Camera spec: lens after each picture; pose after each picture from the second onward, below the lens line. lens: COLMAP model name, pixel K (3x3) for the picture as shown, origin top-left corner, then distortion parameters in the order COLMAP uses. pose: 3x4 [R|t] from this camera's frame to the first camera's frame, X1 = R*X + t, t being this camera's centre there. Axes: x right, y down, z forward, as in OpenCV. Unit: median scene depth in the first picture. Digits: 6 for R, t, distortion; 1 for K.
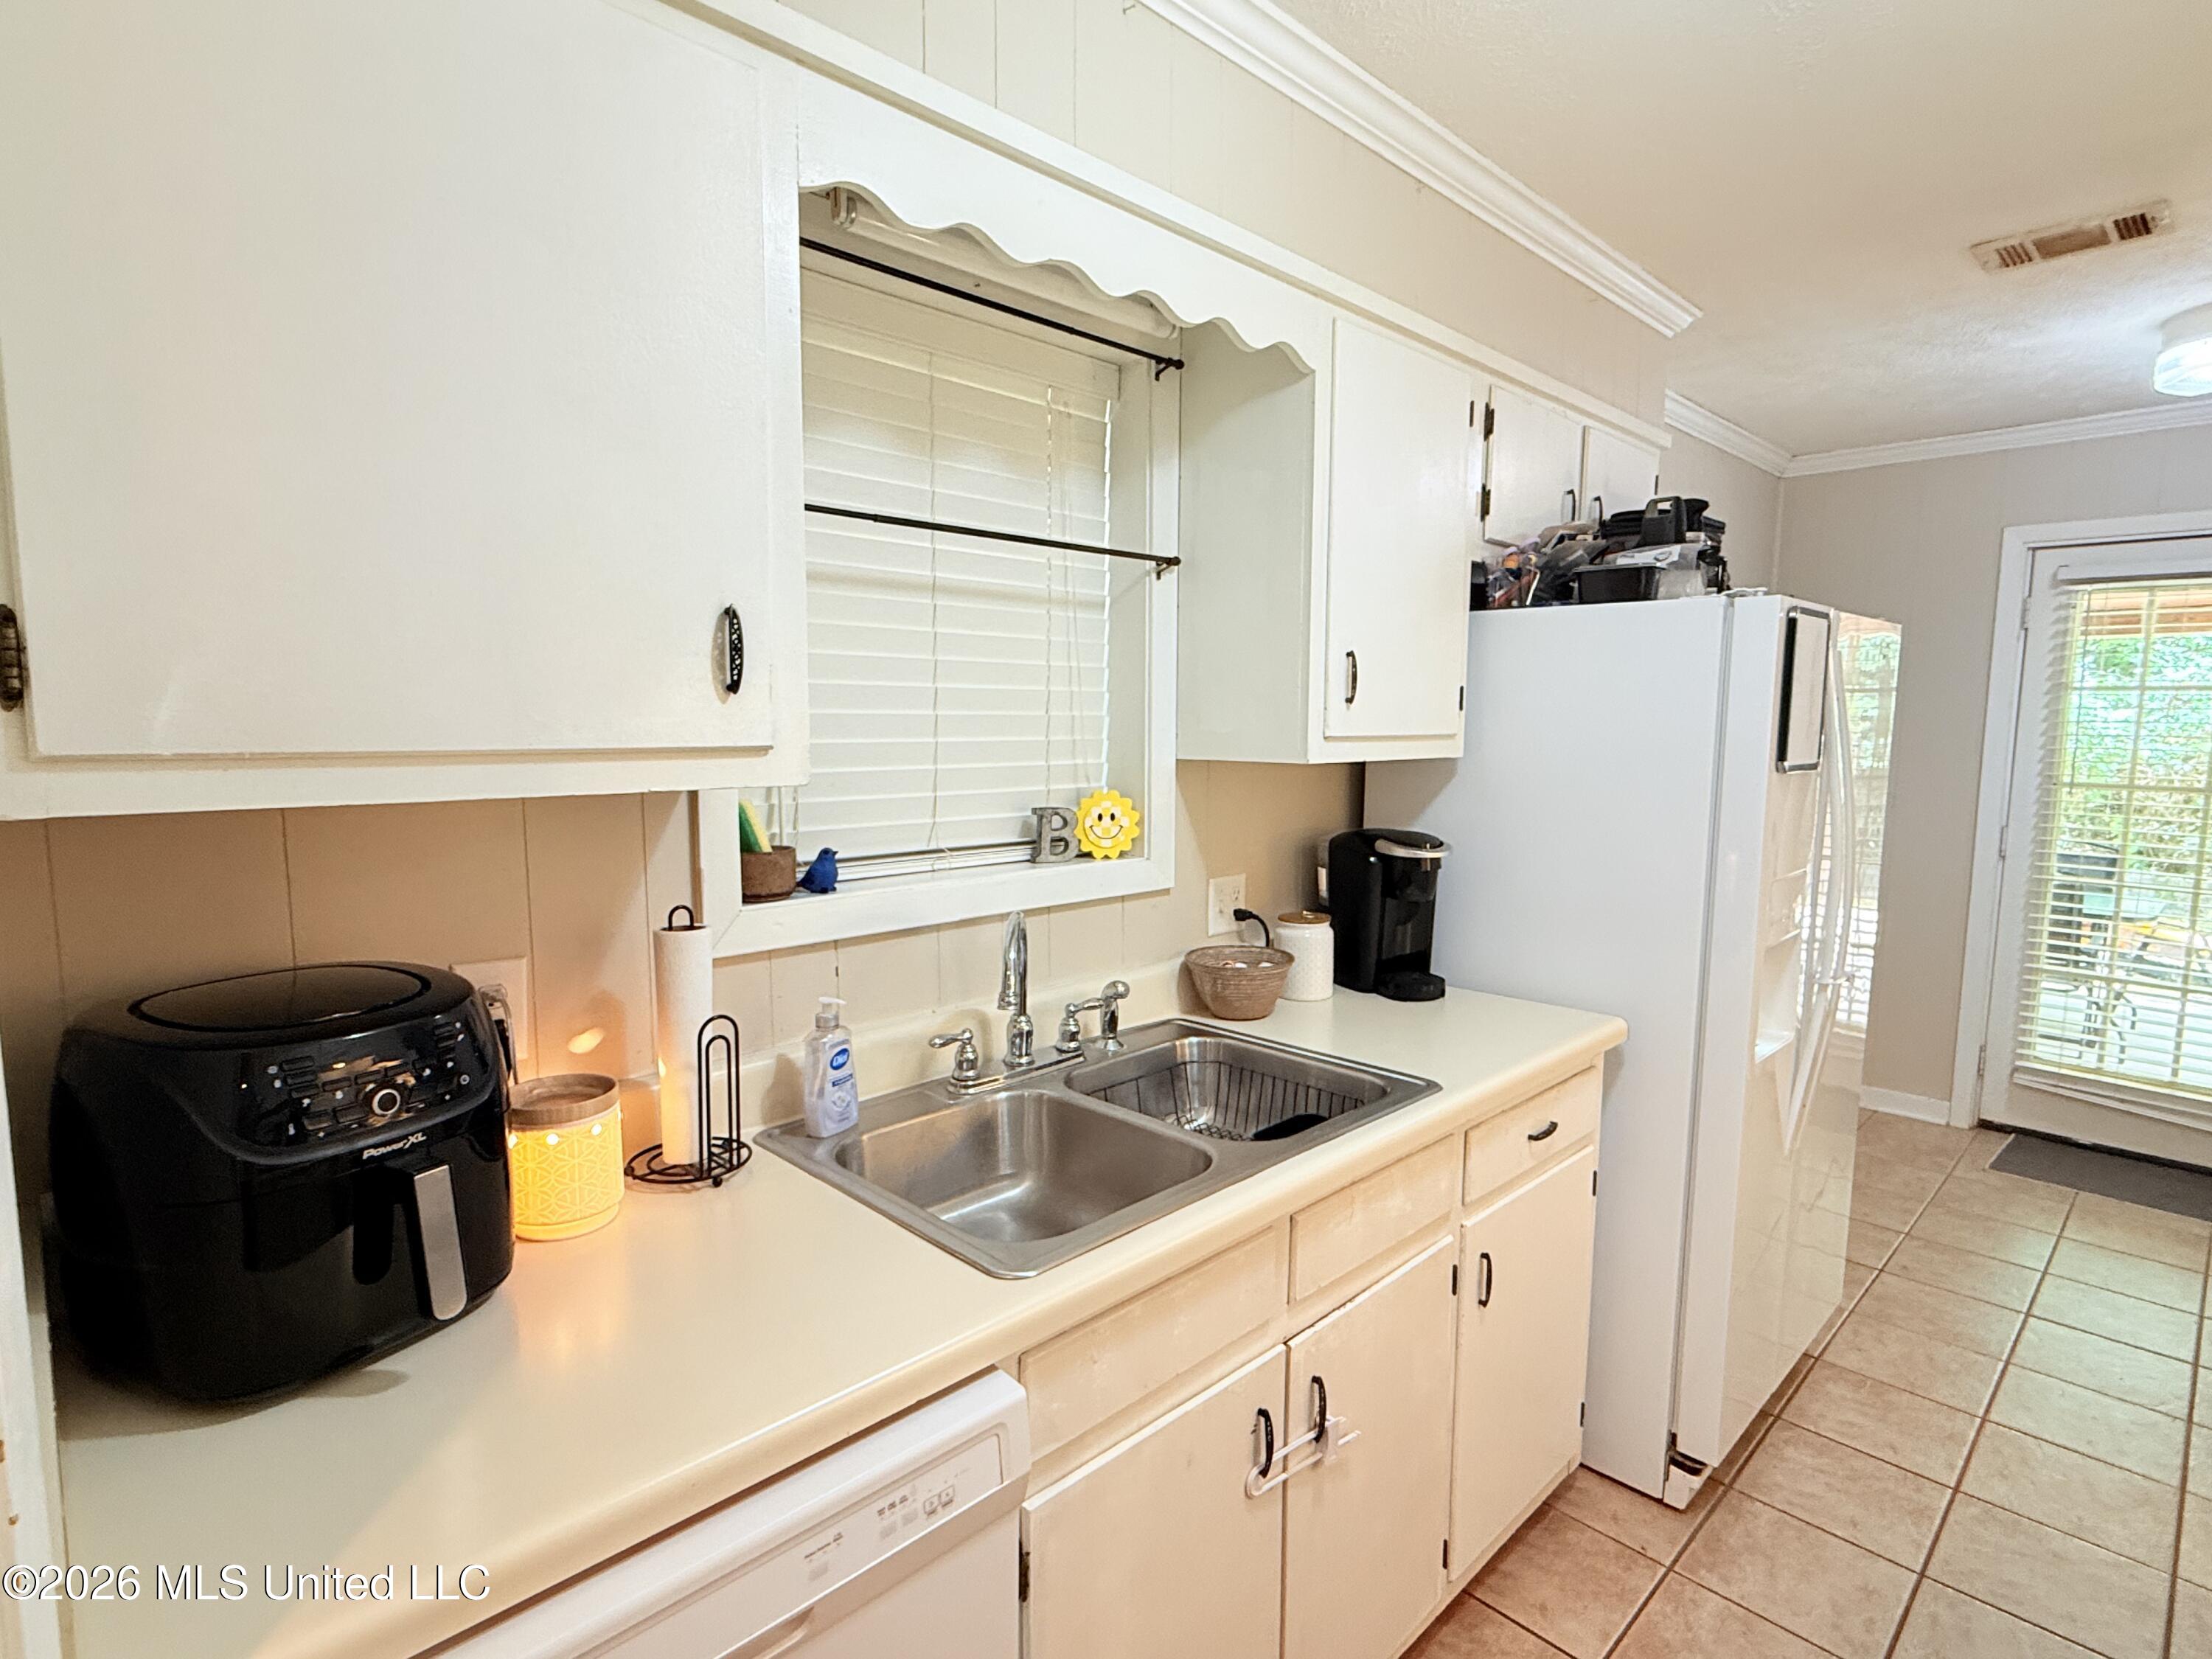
lens RADIAL K [[1131.0, 0, 1105.0], [0, 1131.0, 835.6], [0, 0, 1]] dist [0.009501, -0.009270]
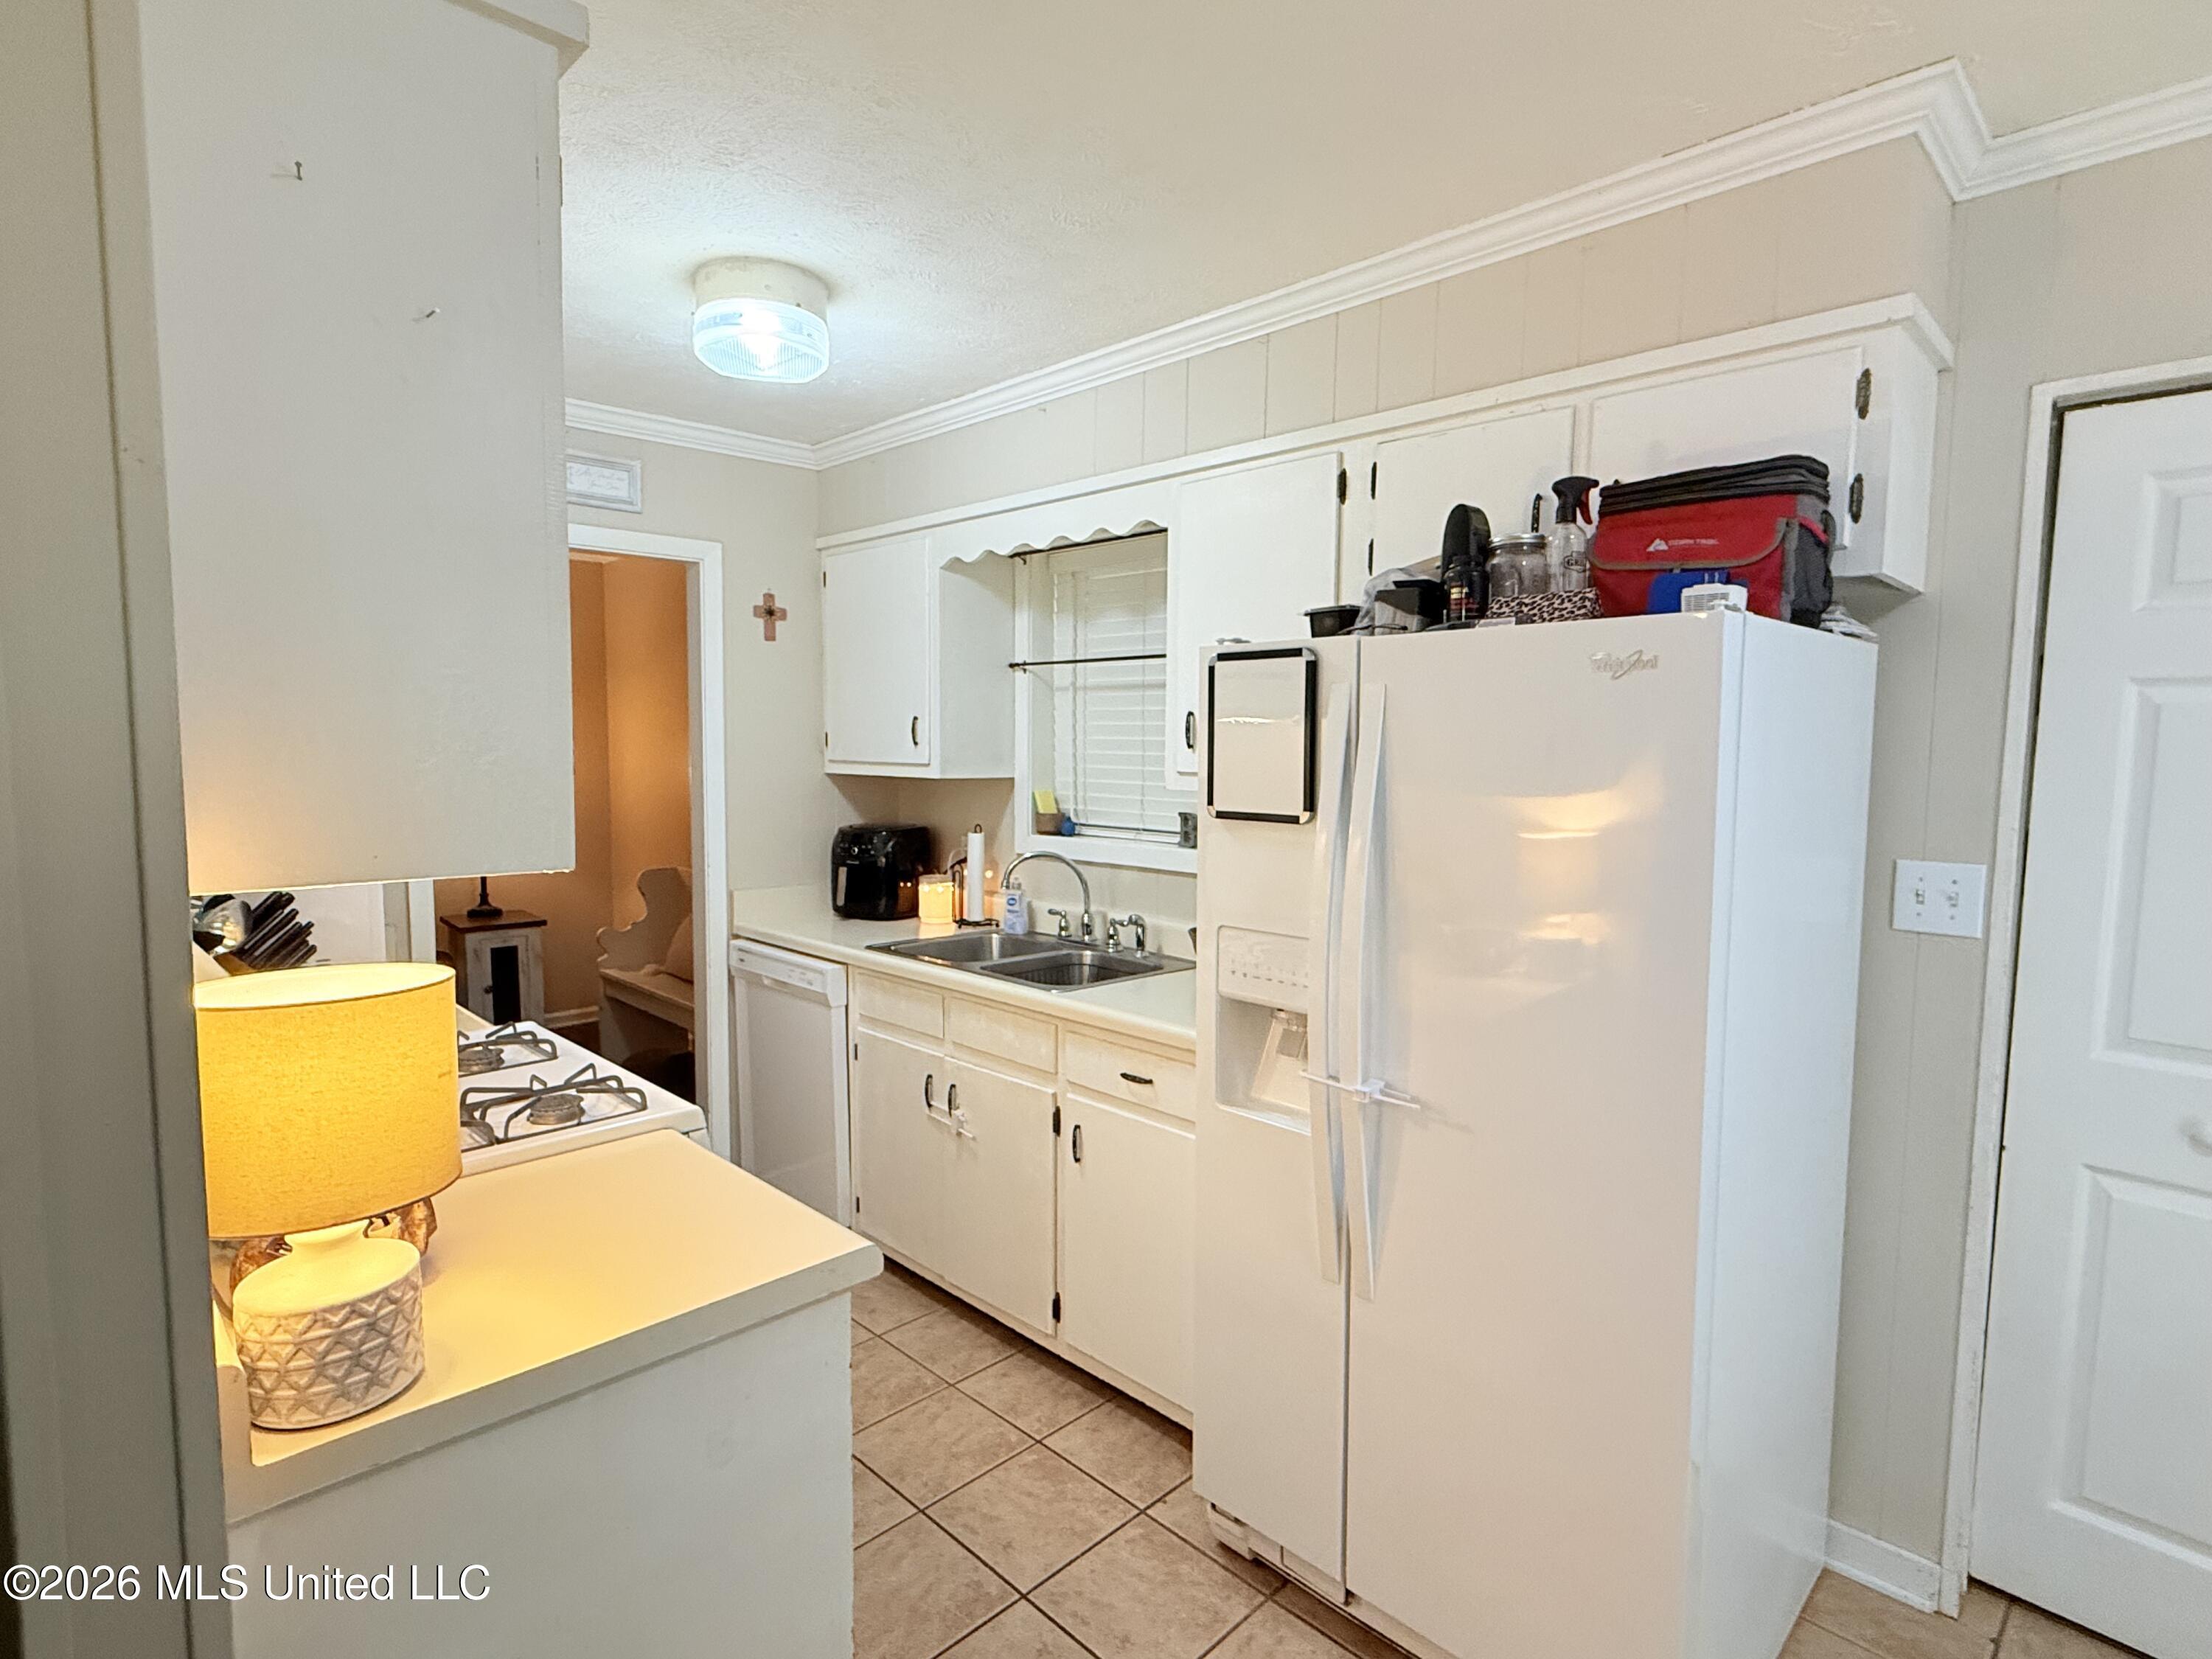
lens RADIAL K [[1131.0, 0, 1105.0], [0, 1131.0, 835.6], [0, 0, 1]] dist [0.009501, -0.009270]
pose [[0.008587, 0.077373, -0.996965, 1.698293], [-0.117814, 0.990136, 0.075828, -0.110328], [0.992999, 0.116805, 0.017618, 0.933208]]
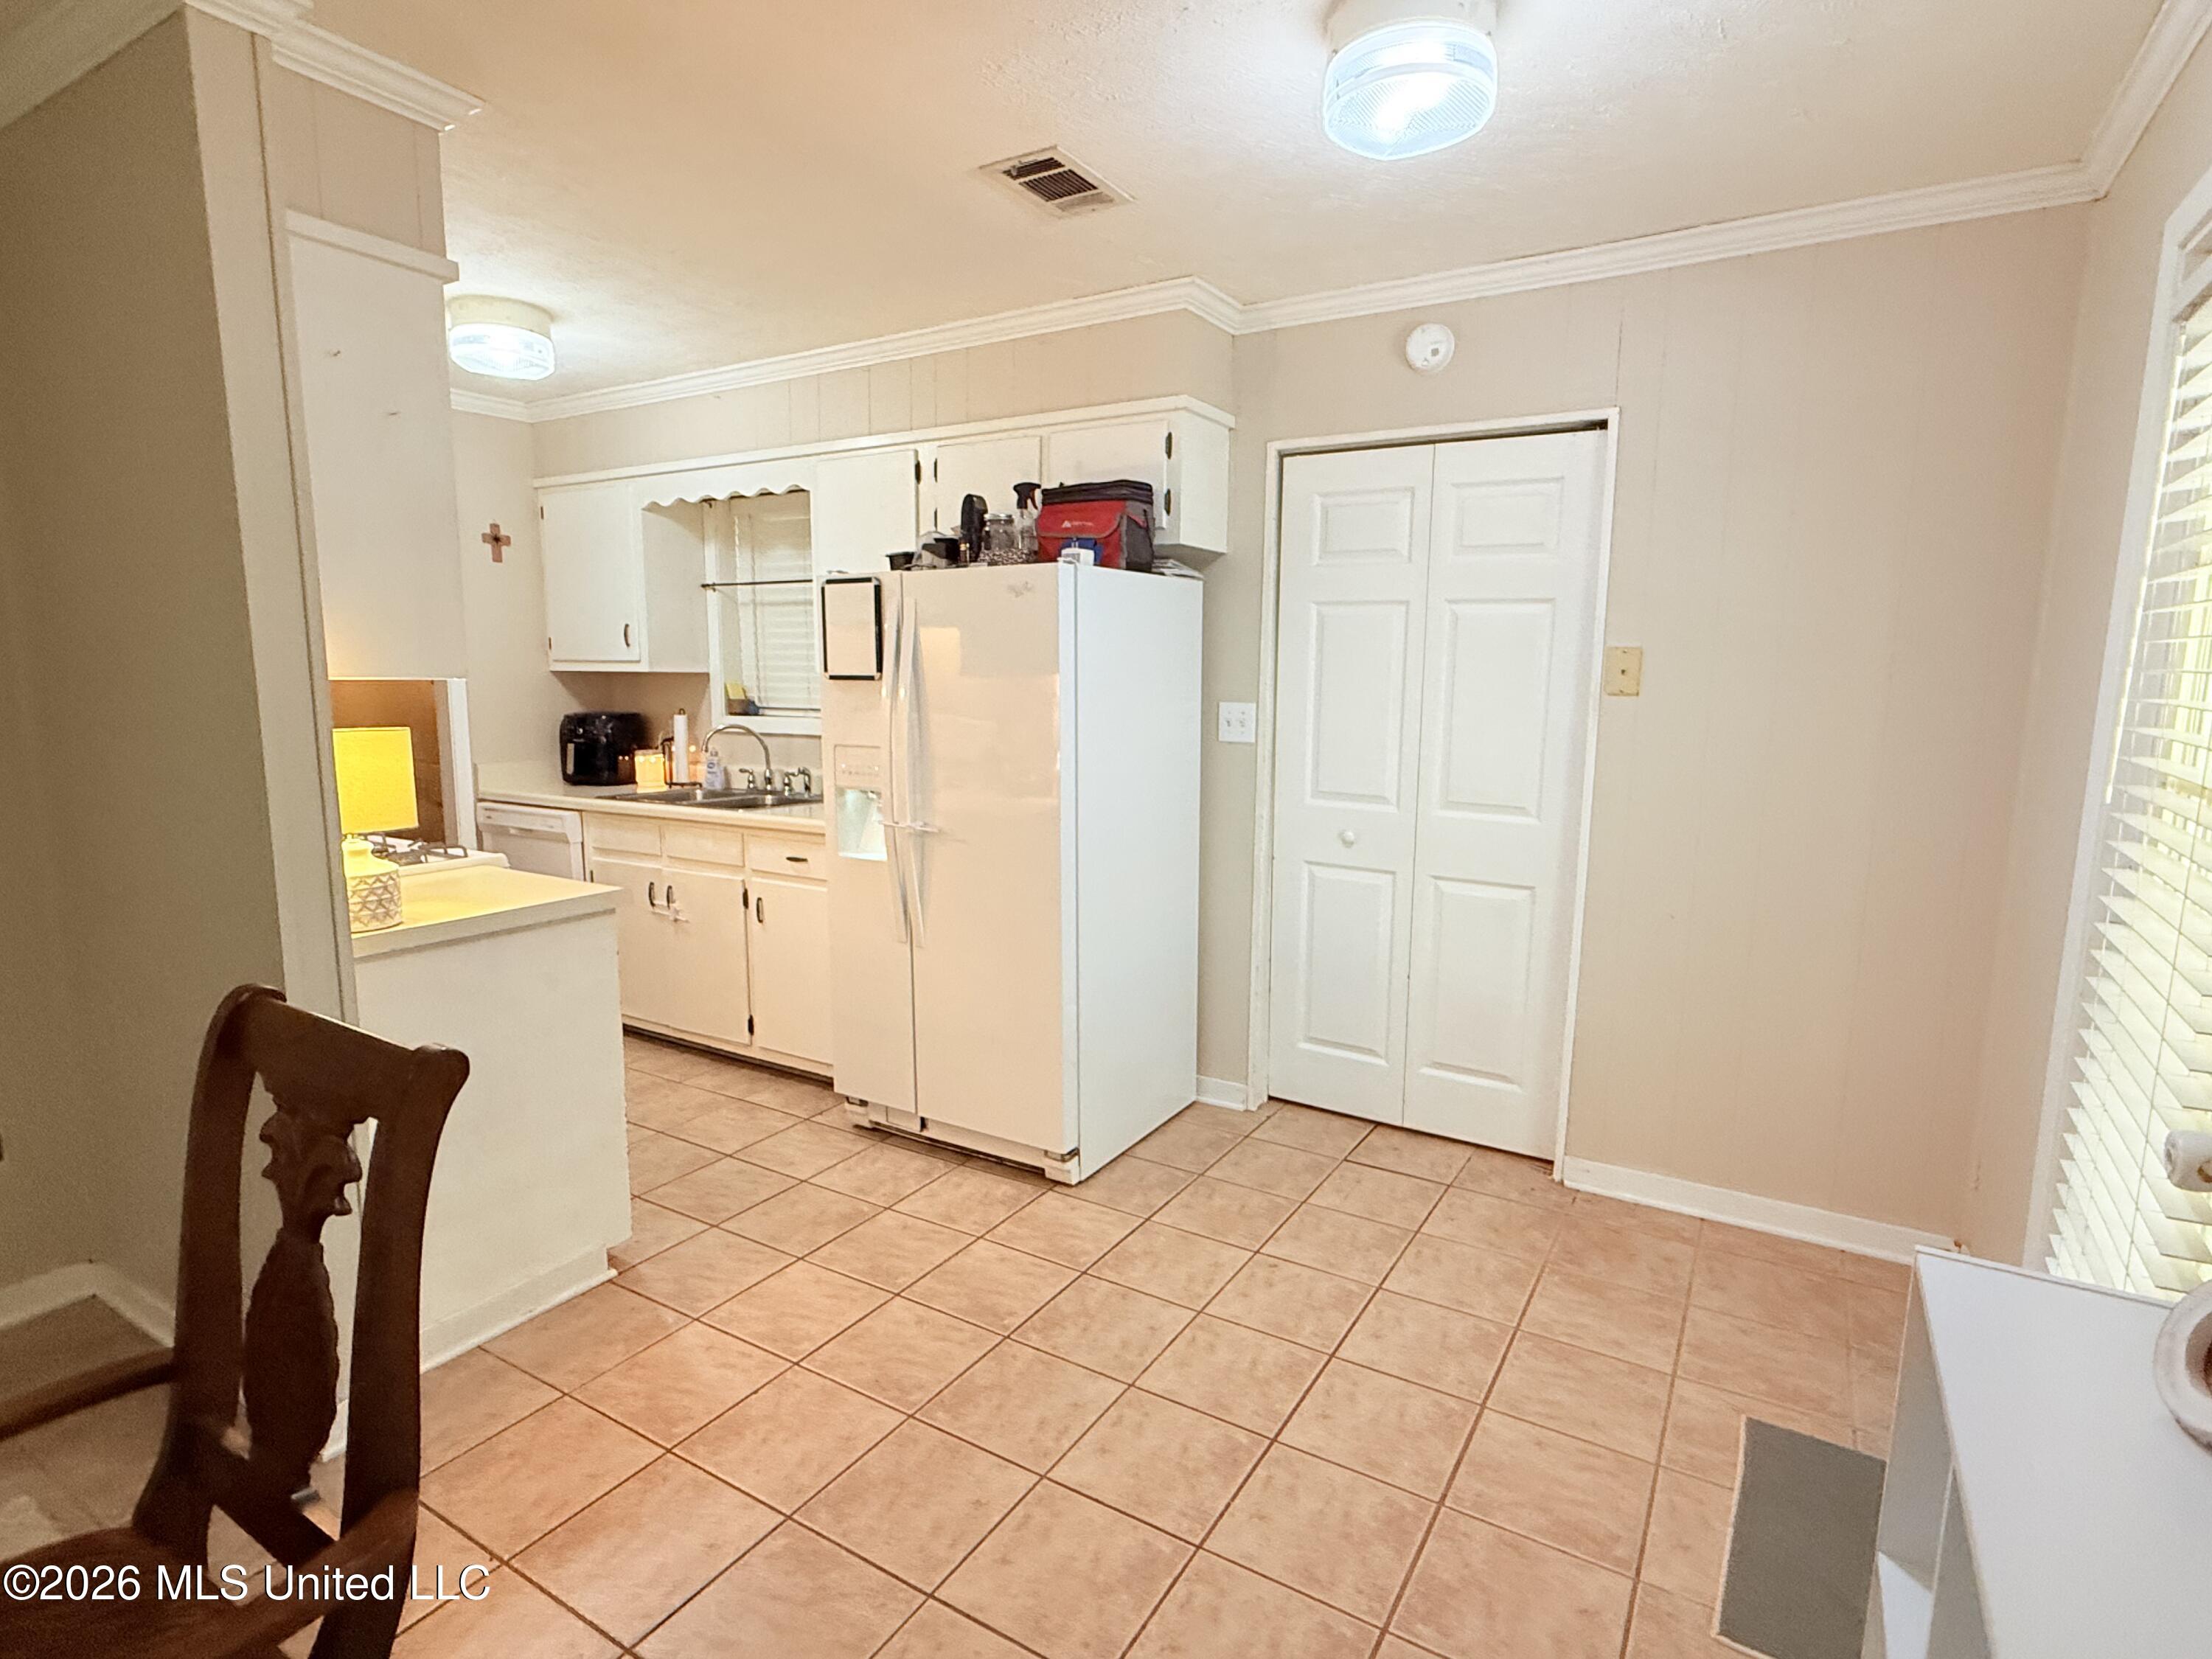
lens RADIAL K [[1131.0, 0, 1105.0], [0, 1131.0, 835.6], [0, 0, 1]] dist [0.009501, -0.009270]
pose [[0.246729, 0.134711, -0.959676, 2.479579], [-0.112787, 0.987553, 0.109627, -0.059700], [0.962499, 0.081191, 0.258851, 1.029871]]
